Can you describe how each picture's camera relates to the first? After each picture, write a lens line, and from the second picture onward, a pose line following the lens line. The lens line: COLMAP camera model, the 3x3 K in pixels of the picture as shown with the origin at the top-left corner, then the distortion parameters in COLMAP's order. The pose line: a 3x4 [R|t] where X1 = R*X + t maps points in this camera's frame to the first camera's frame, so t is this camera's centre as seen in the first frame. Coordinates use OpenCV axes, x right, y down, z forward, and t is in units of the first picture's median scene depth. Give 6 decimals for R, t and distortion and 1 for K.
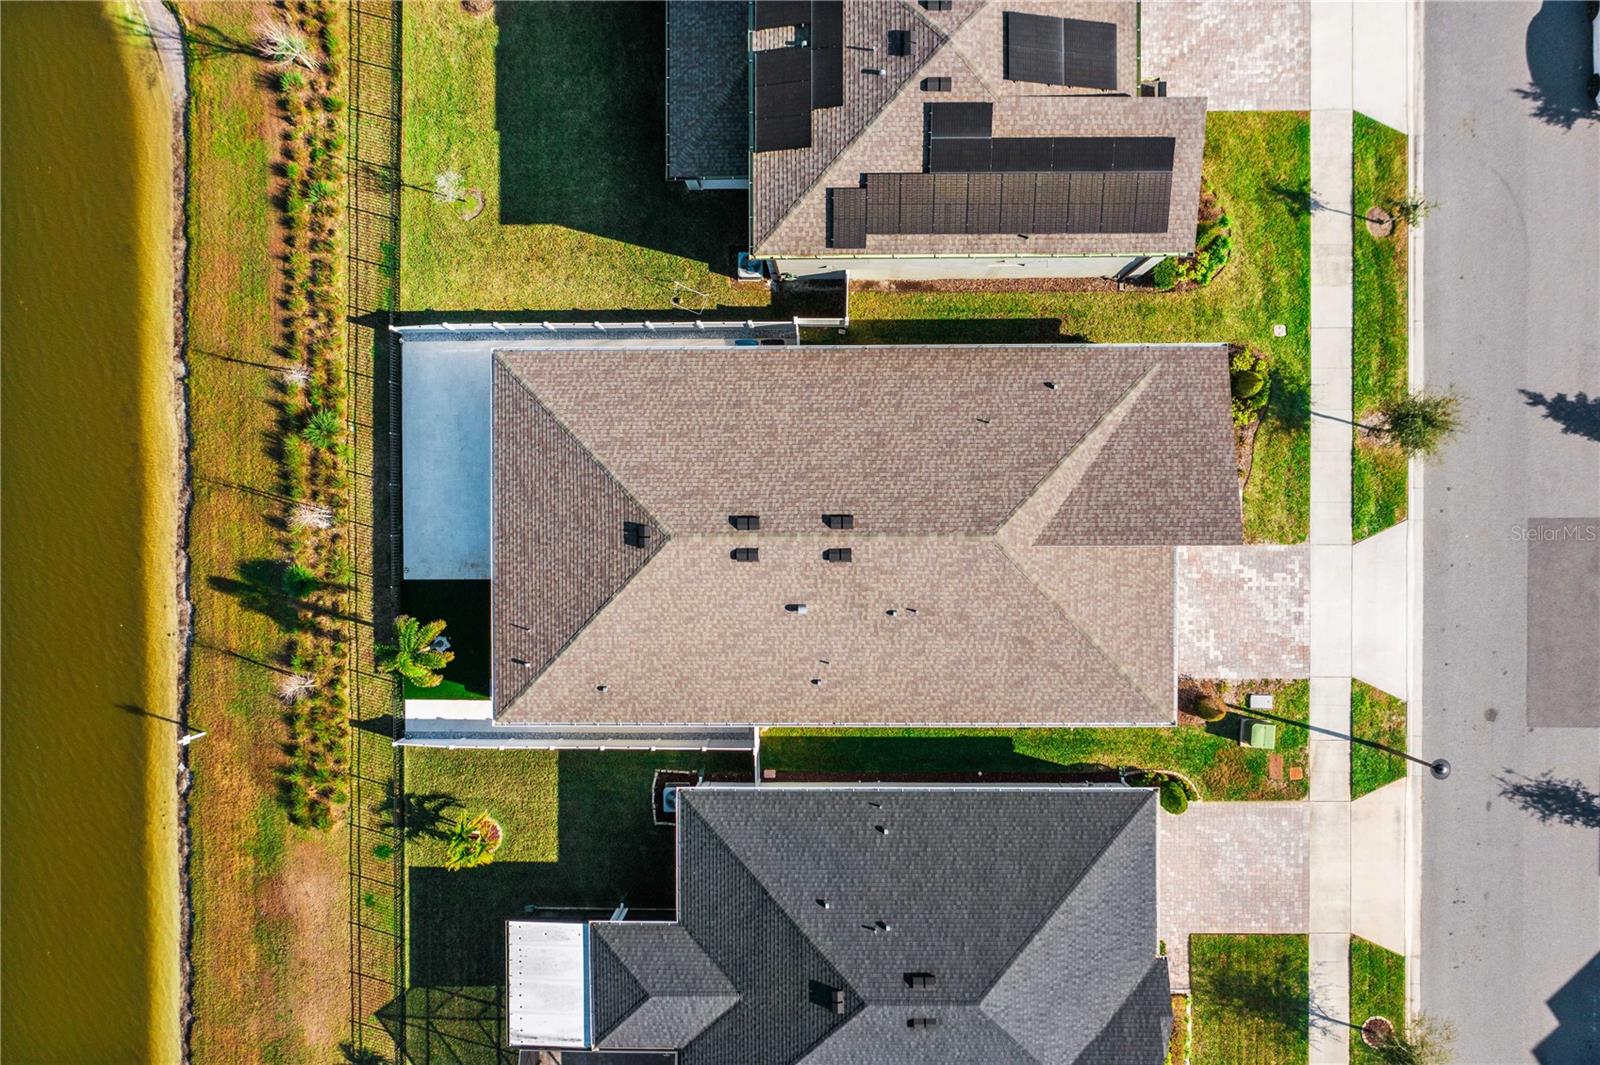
lens RADIAL K [[1260.7, 0, 794.4], [0, 1260.7, 525.2], [0, 0, 1]] dist [-0.014534, 0.001494]
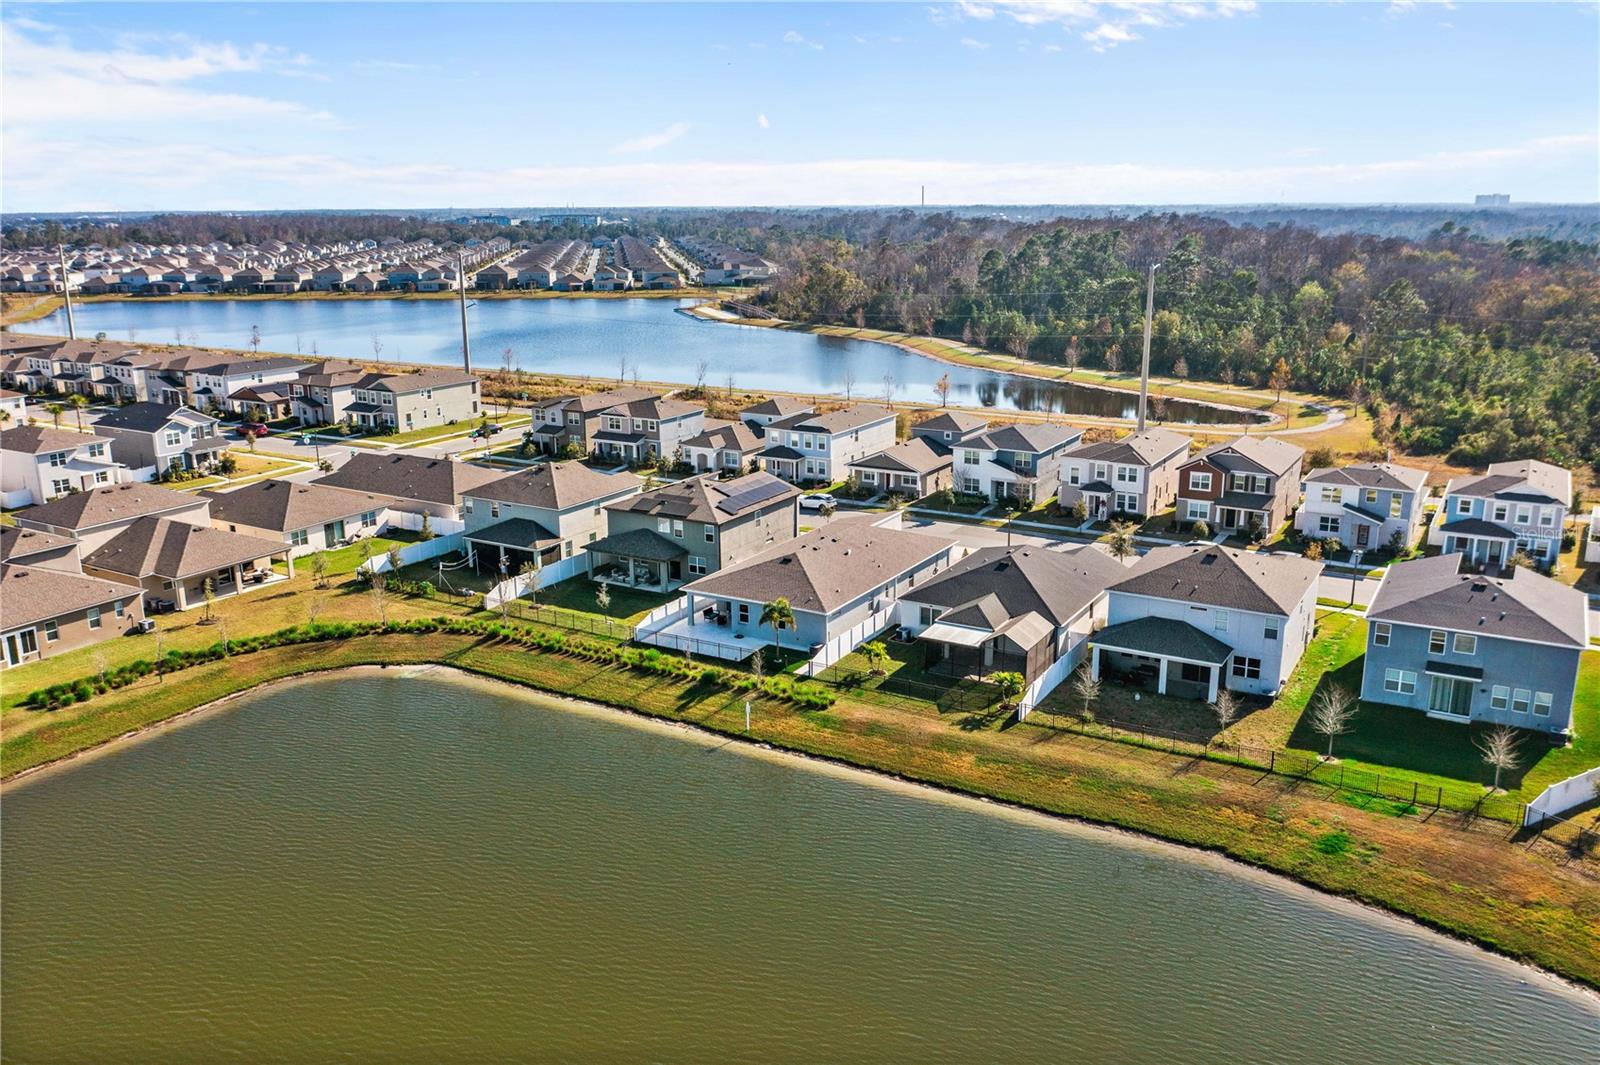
lens RADIAL K [[1260.7, 0, 794.4], [0, 1260.7, 525.2], [0, 0, 1]] dist [-0.014534, 0.001494]
pose [[0.512286, -0.190209, 0.837486, -1.814467], [0.858802, 0.108127, -0.500767, 1.041554], [0.004696, 0.975771, 0.218744, 0.371023]]
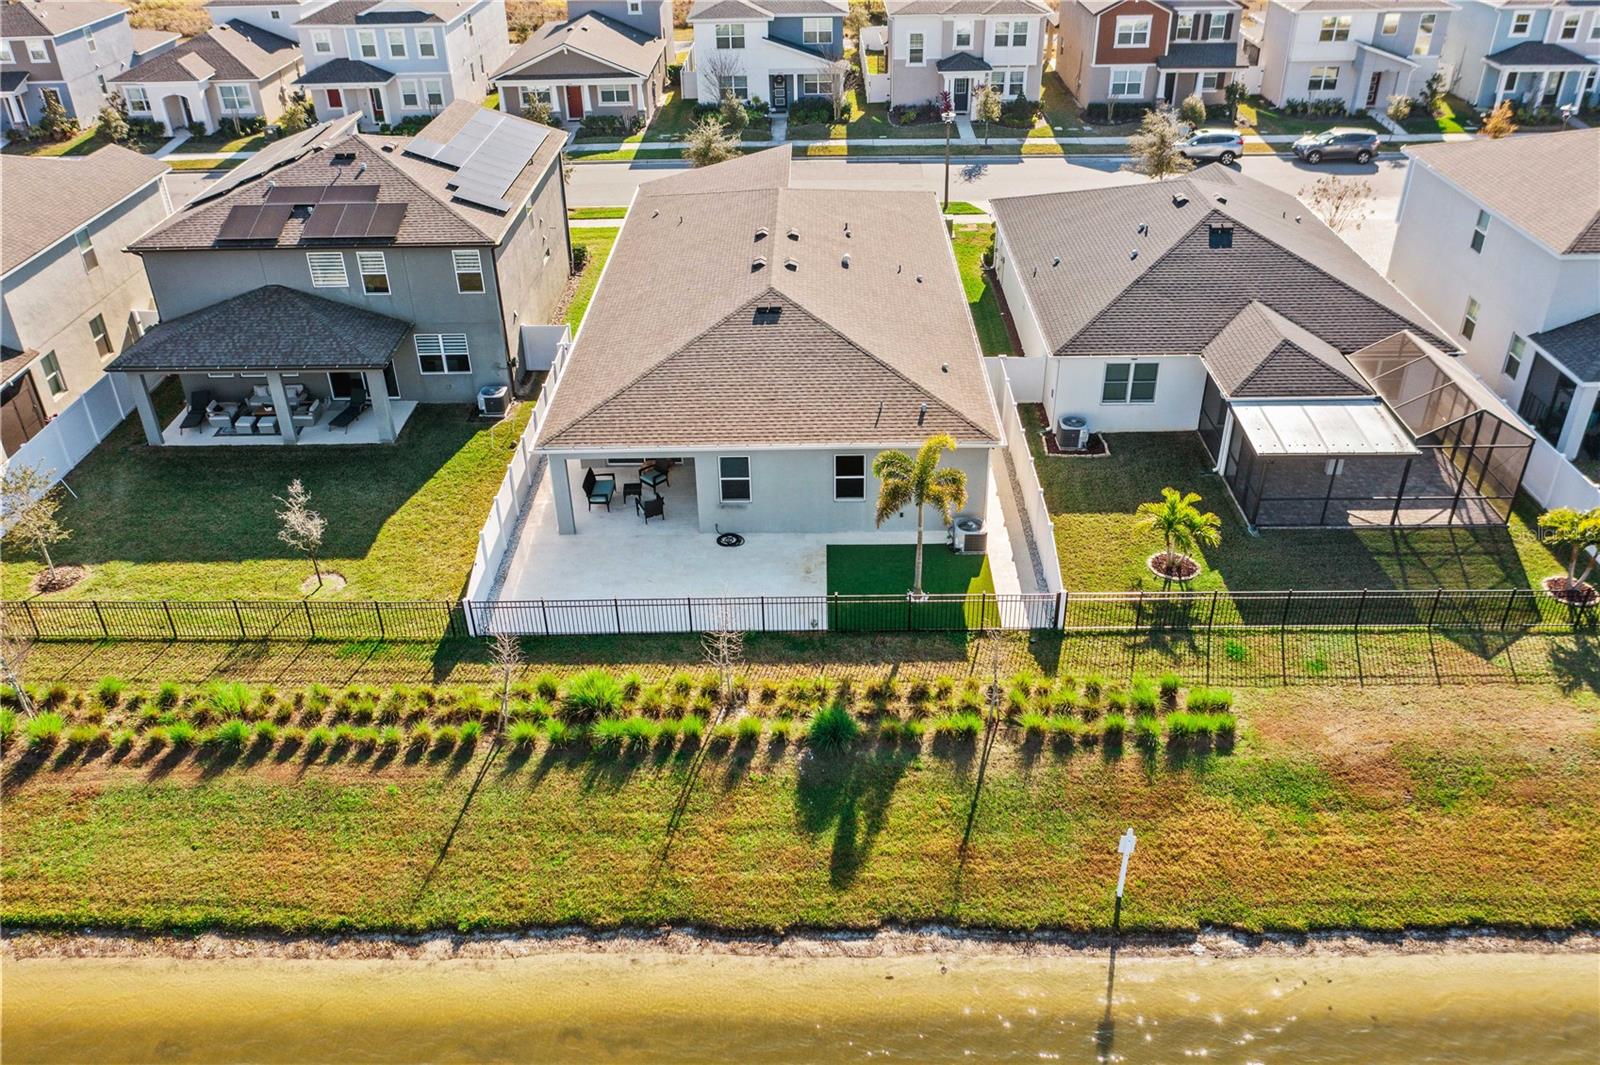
lens RADIAL K [[1260.7, 0, 794.4], [0, 1260.7, 525.2], [0, 0, 1]] dist [-0.014534, 0.001494]
pose [[0.017979, -0.498179, 0.866888, -0.871178], [0.999361, -0.017847, -0.030983, 0.046316], [0.030907, 0.866890, 0.497540, 0.596303]]
